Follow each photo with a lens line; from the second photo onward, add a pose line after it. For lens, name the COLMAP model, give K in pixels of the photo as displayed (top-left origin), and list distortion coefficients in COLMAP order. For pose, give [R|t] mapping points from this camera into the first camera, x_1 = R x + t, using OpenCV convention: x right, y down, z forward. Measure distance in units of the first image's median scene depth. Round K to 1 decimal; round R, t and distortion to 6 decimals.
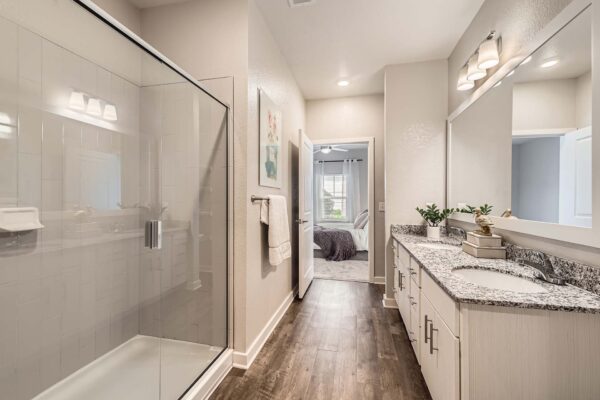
lens RADIAL K [[252.6, 0, 301.2], [0, 252.6, 200.1], [0, 0, 1]] dist [0.002888, -0.001161]
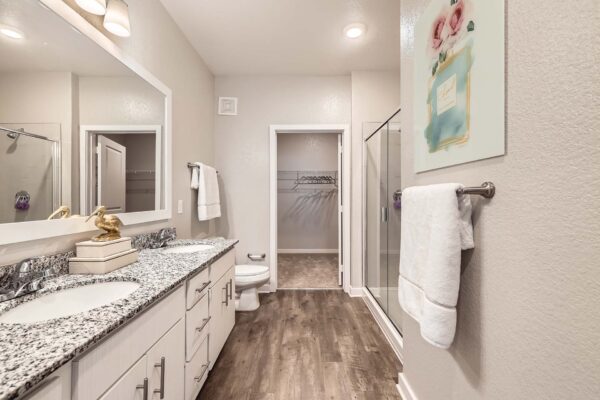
lens RADIAL K [[252.6, 0, 298.4], [0, 252.6, 198.9], [0, 0, 1]] dist [0.002888, -0.001161]
pose [[-0.977556, -0.001437, -0.210671, 0.333384], [-0.002597, 0.999983, 0.005229, 0.009327], [0.210660, 0.005659, -0.977543, 1.913537]]
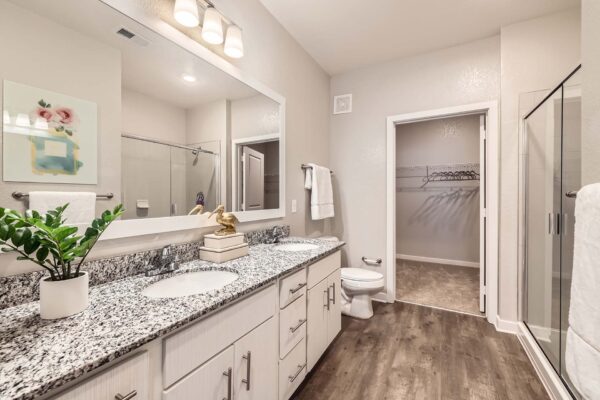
lens RADIAL K [[252.6, 0, 298.6], [0, 252.6, 198.5], [0, 0, 1]] dist [0.002888, -0.001161]
pose [[-0.958130, -0.006358, 0.286263, 0.291035], [-0.003725, 0.999946, 0.009743, 0.006348], [-0.286310, 0.008268, -0.958101, 1.880082]]
